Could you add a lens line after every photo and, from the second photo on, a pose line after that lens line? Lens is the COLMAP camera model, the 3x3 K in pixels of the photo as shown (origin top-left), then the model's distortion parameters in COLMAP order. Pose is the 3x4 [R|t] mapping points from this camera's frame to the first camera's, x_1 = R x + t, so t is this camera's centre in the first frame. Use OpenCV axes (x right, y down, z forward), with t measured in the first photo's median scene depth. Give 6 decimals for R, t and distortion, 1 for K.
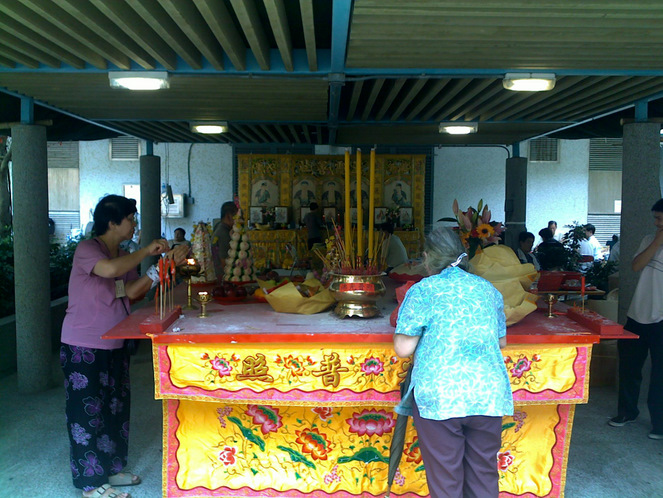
lens RADIAL K [[688.0, 0, 331.5], [0, 688.0, 249.0], [0, 0, 1]] dist [0.113454, -0.342513]
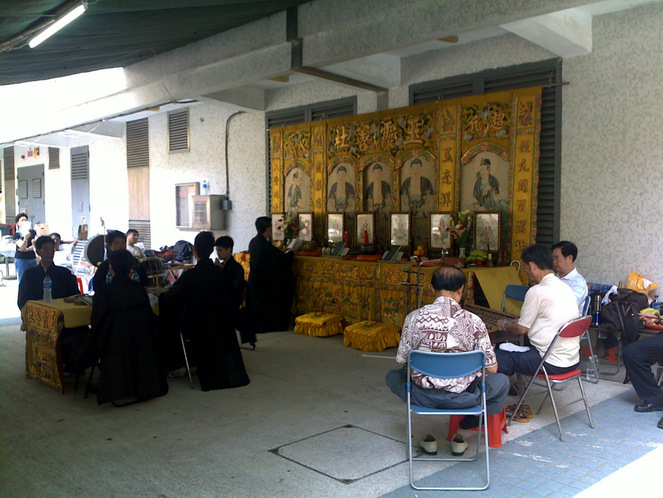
lens RADIAL K [[688.0, 0, 331.5], [0, 688.0, 249.0], [0, 0, 1]] dist [0.113454, -0.342513]
pose [[0.666367, 0.031947, -0.744939, 0.365247], [-0.035690, 0.999303, 0.010930, -0.038492], [0.744769, 0.019304, 0.667043, 0.631792]]
